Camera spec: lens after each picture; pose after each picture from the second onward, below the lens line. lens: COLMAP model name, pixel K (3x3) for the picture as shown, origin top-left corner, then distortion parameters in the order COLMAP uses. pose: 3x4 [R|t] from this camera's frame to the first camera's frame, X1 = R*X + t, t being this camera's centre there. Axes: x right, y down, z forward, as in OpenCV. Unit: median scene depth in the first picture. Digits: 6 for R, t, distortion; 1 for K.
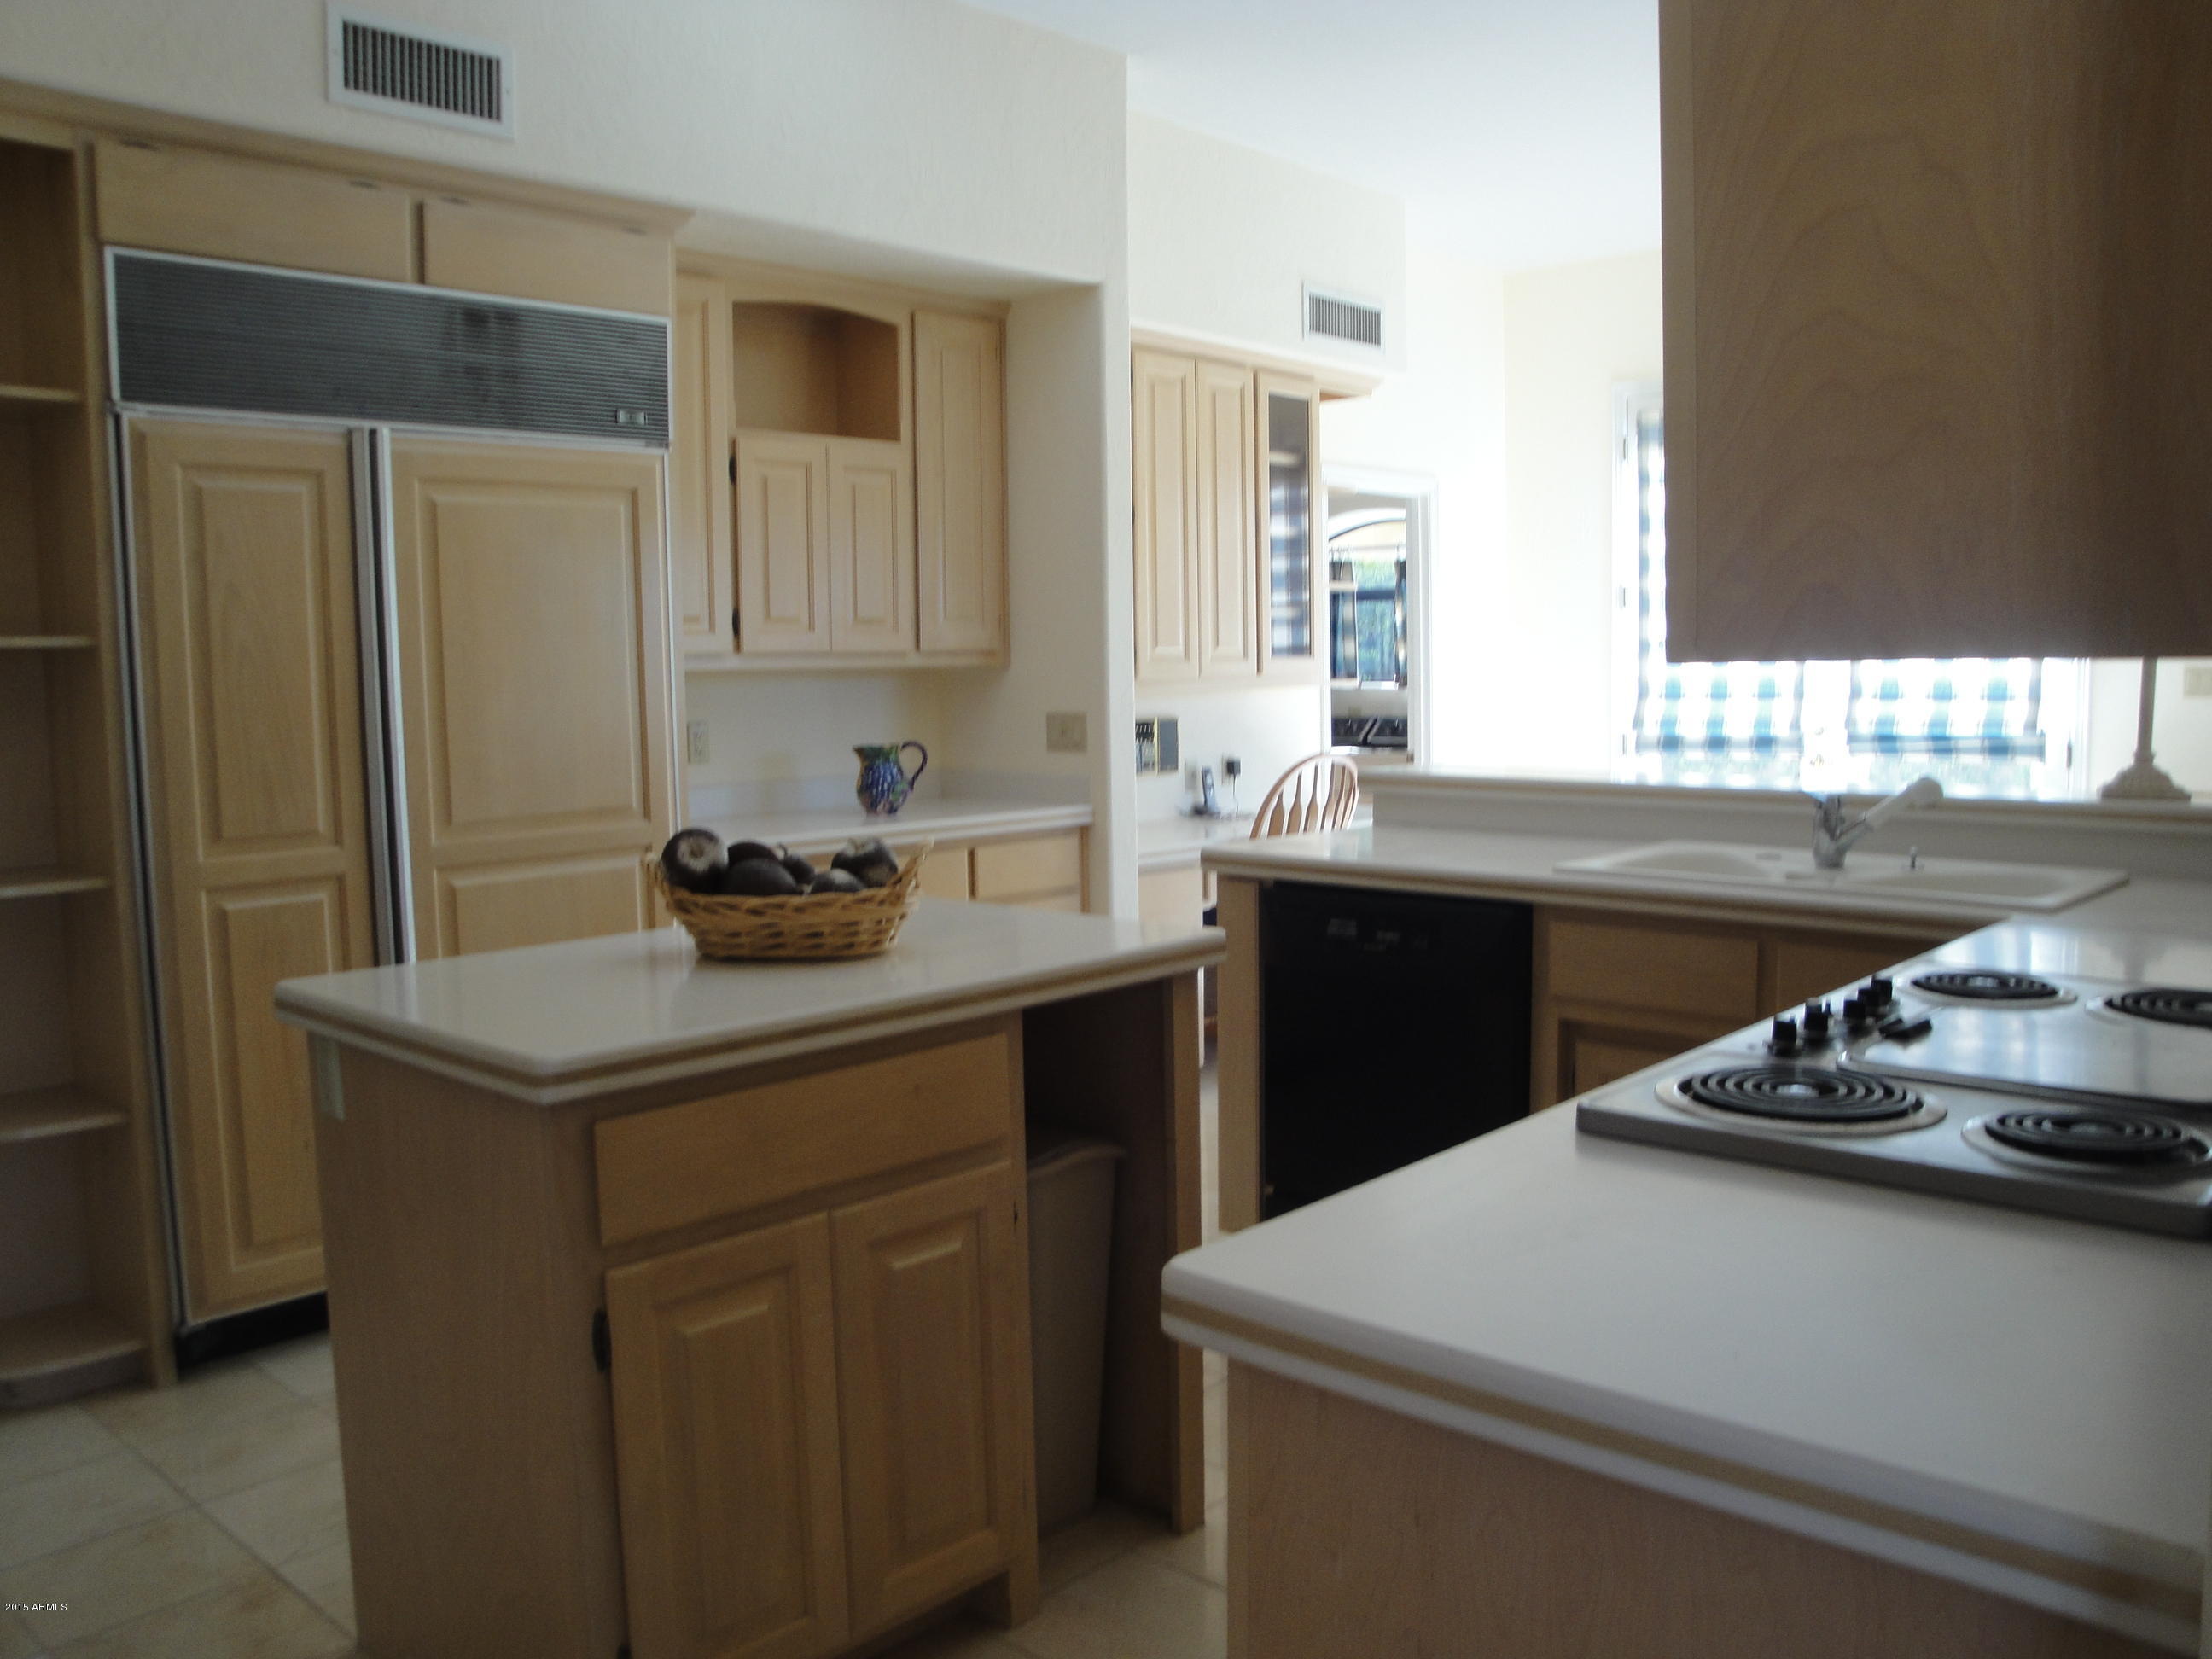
lens RADIAL K [[1792.0, 0, 1124.1], [0, 1792.0, 835.0], [0, 0, 1]] dist [-0.163354, 0.129721]
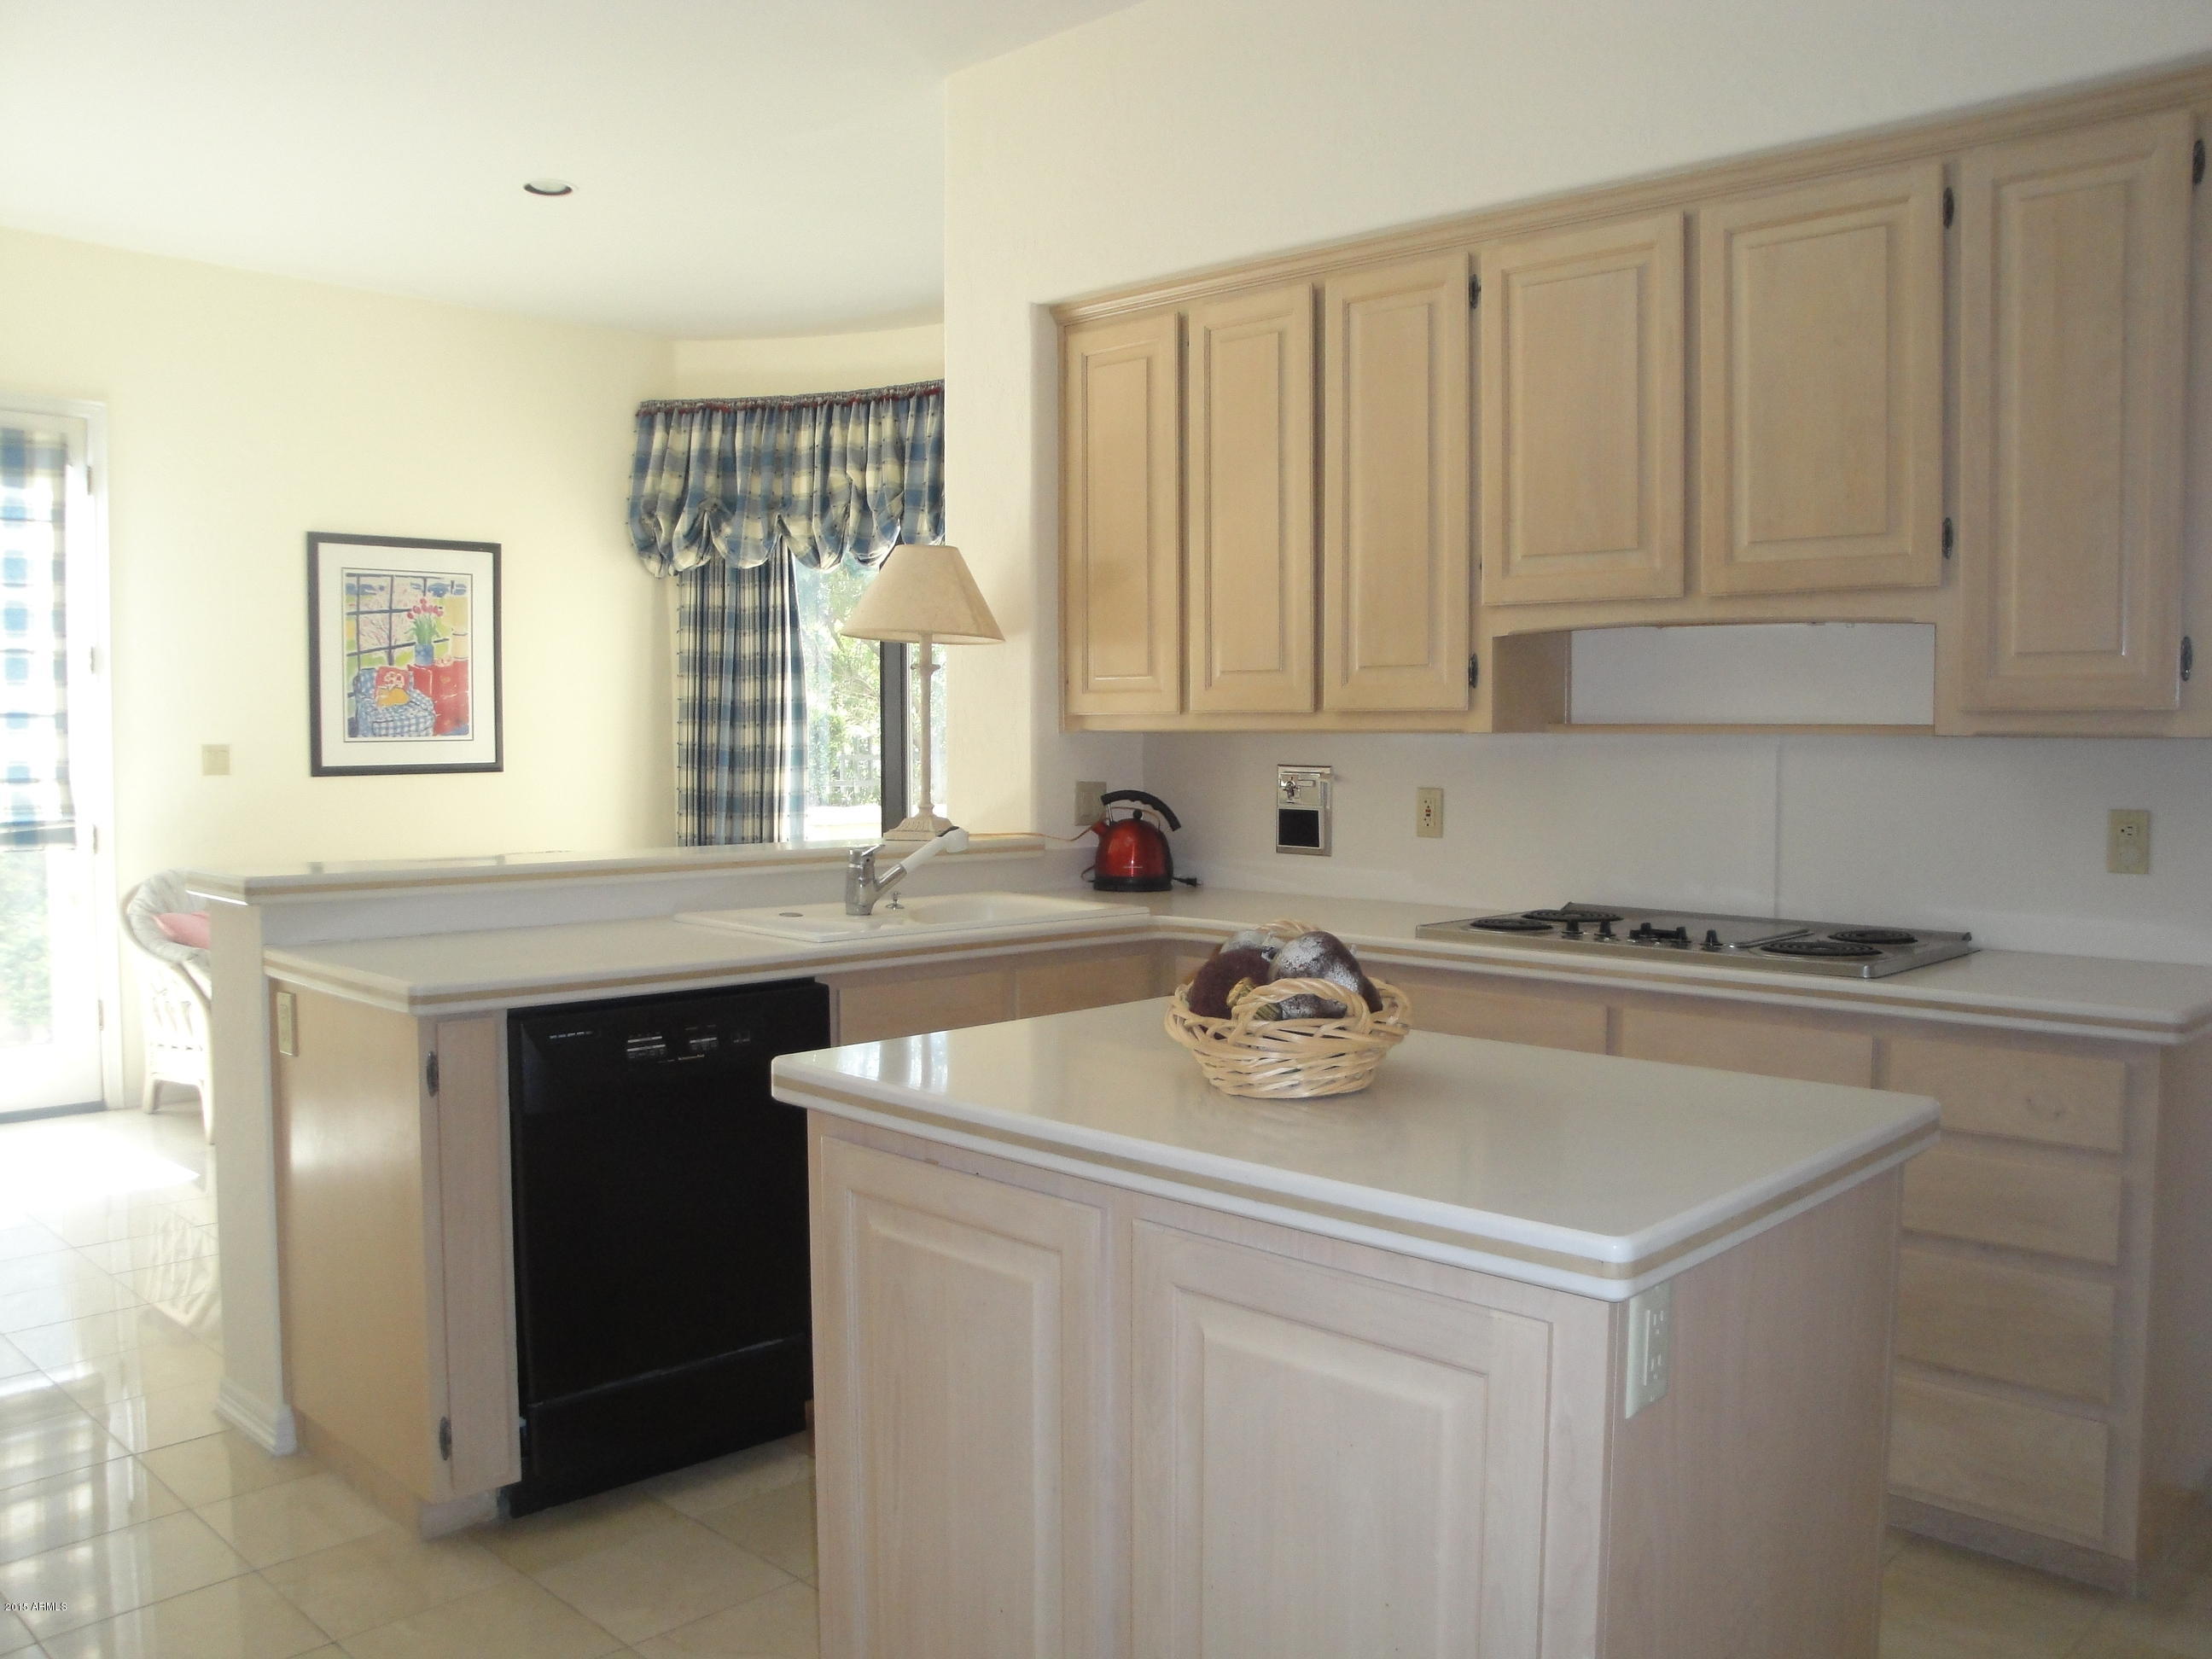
lens RADIAL K [[1796.3, 0, 1121.7], [0, 1796.3, 829.9], [0, 0, 1]] dist [-0.179718, 0.155523]
pose [[0.027077, -0.036703, 0.998959, -0.487655], [0.092885, 0.995095, 0.034043, -0.039196], [-0.995309, 0.091866, 0.030353, 0.515295]]
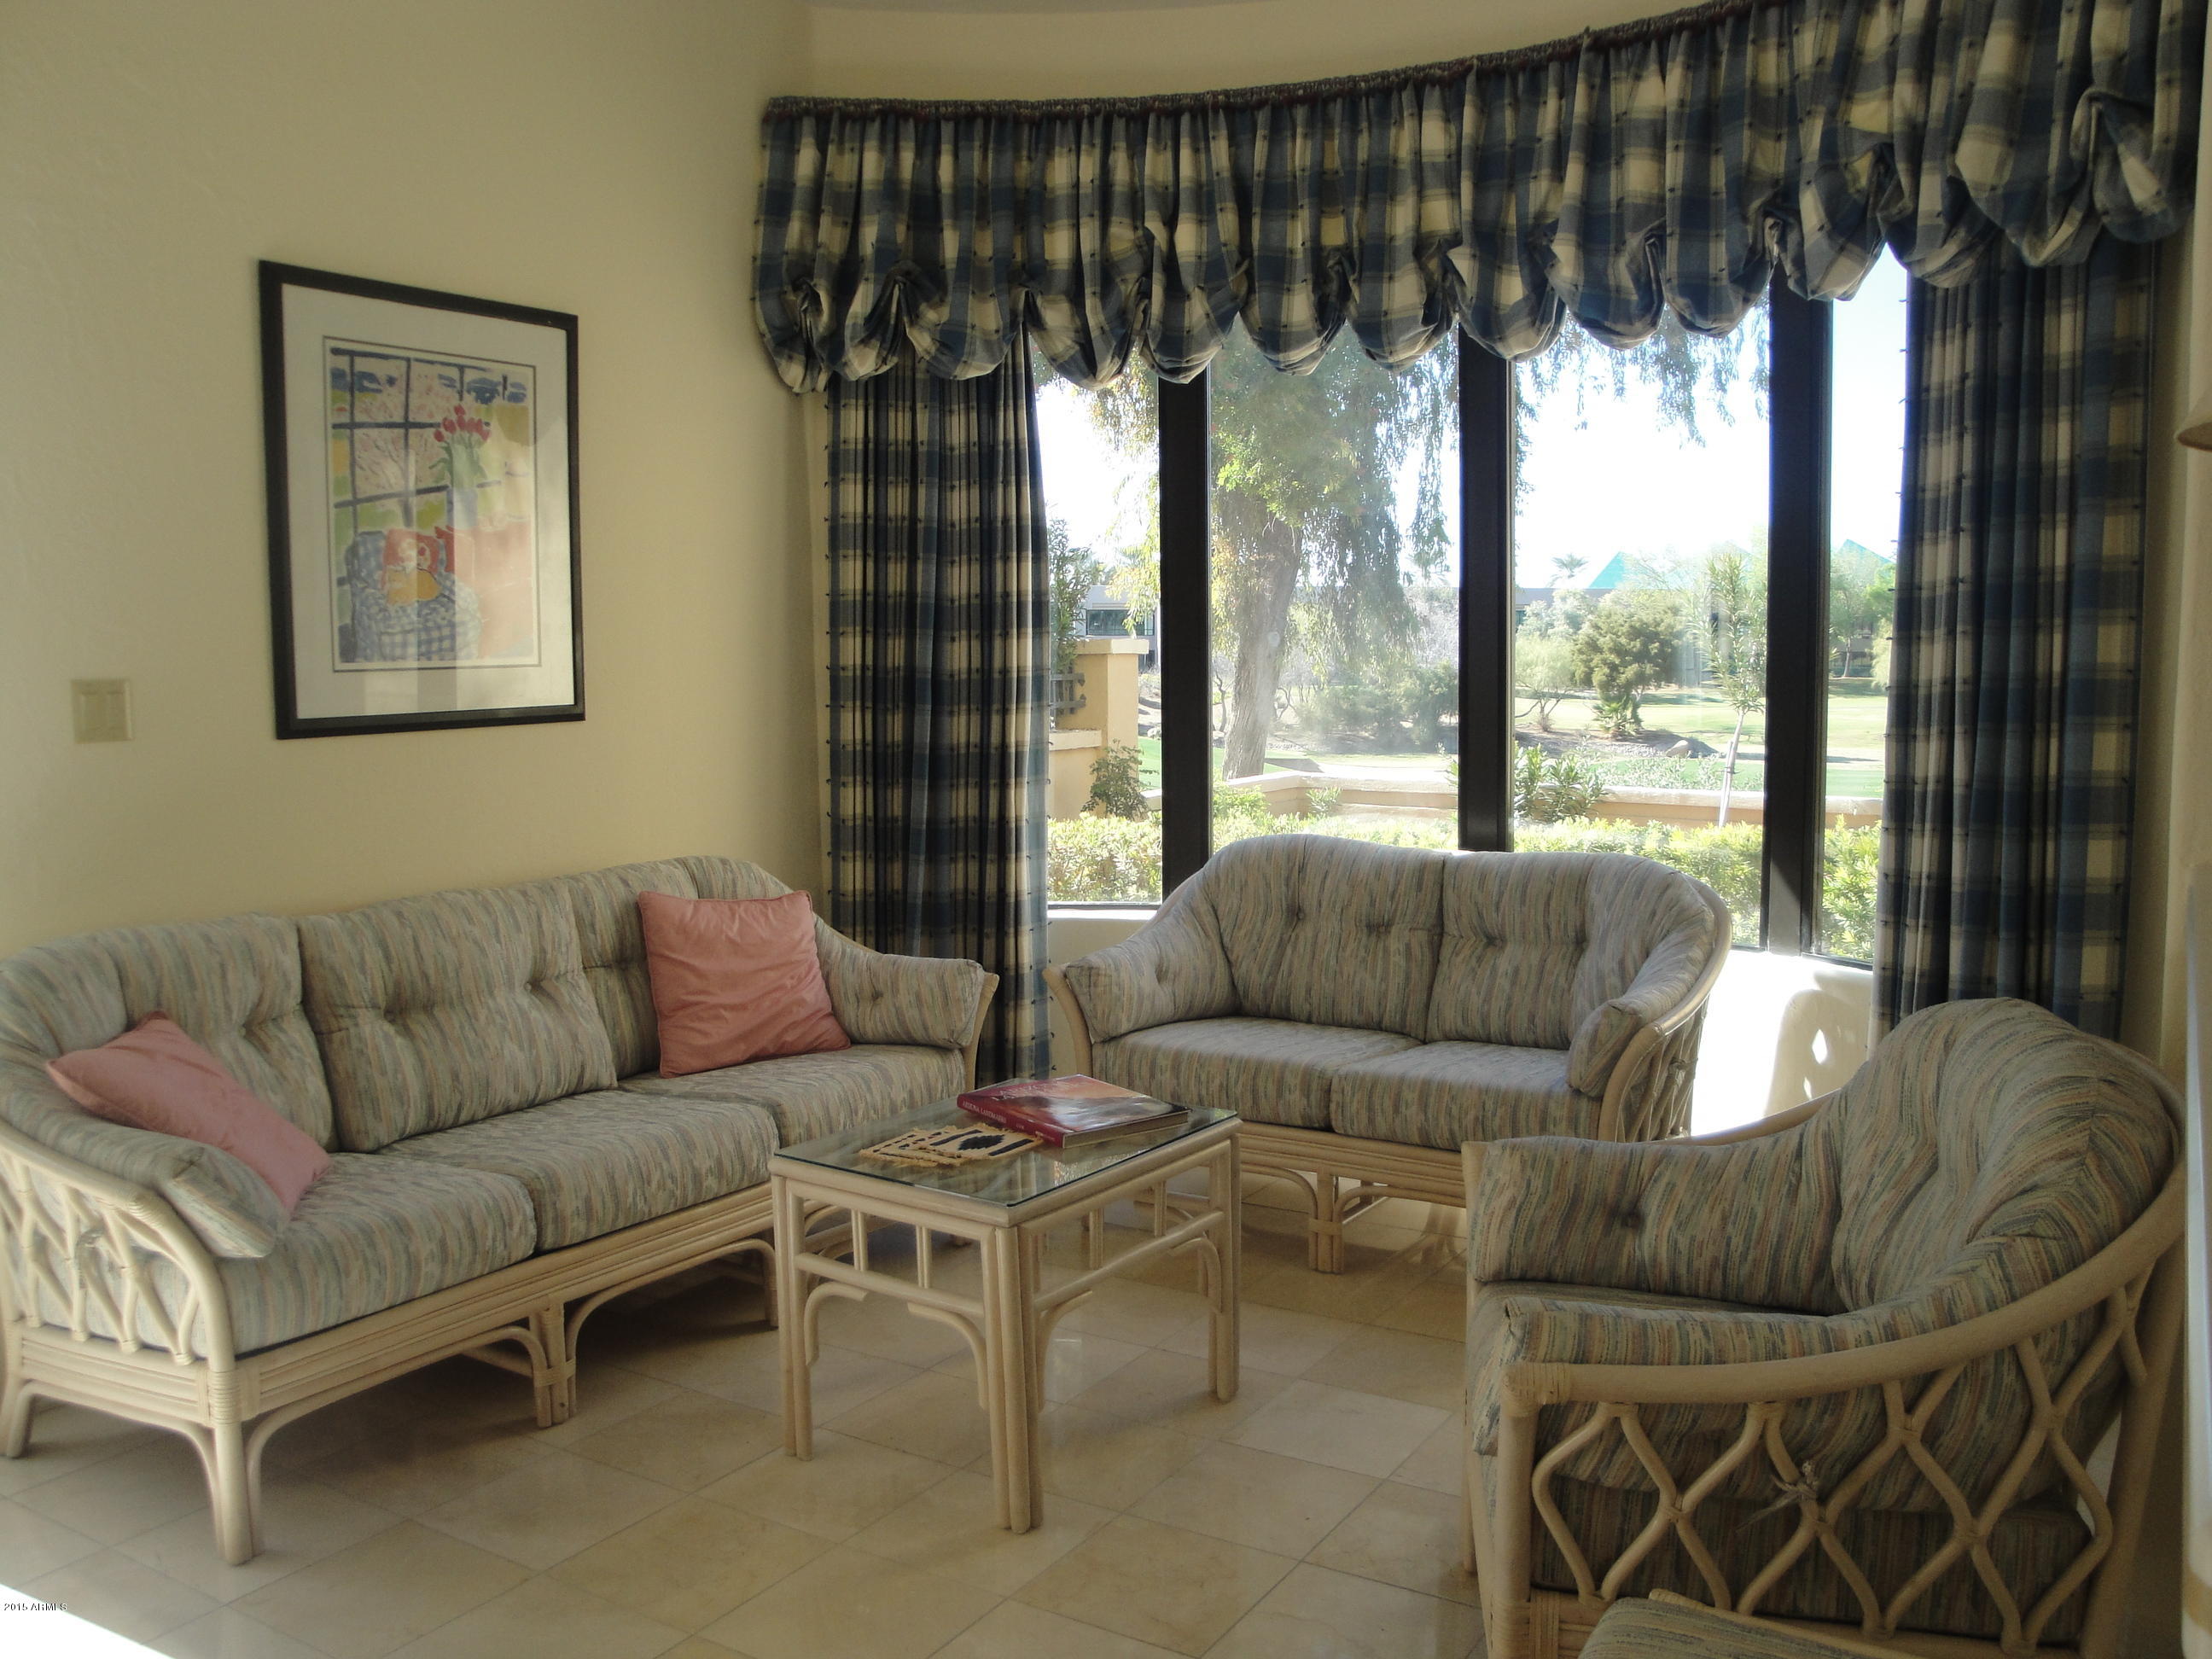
lens RADIAL K [[1796.3, 0, 1121.7], [0, 1796.3, 829.9], [0, 0, 1]] dist [-0.179718, 0.155523]
pose [[-0.192737, -0.080221, 0.977966, 0.080852], [0.100623, 0.989783, 0.101021, -0.091630], [-0.976078, 0.117877, -0.182696, 0.967621]]
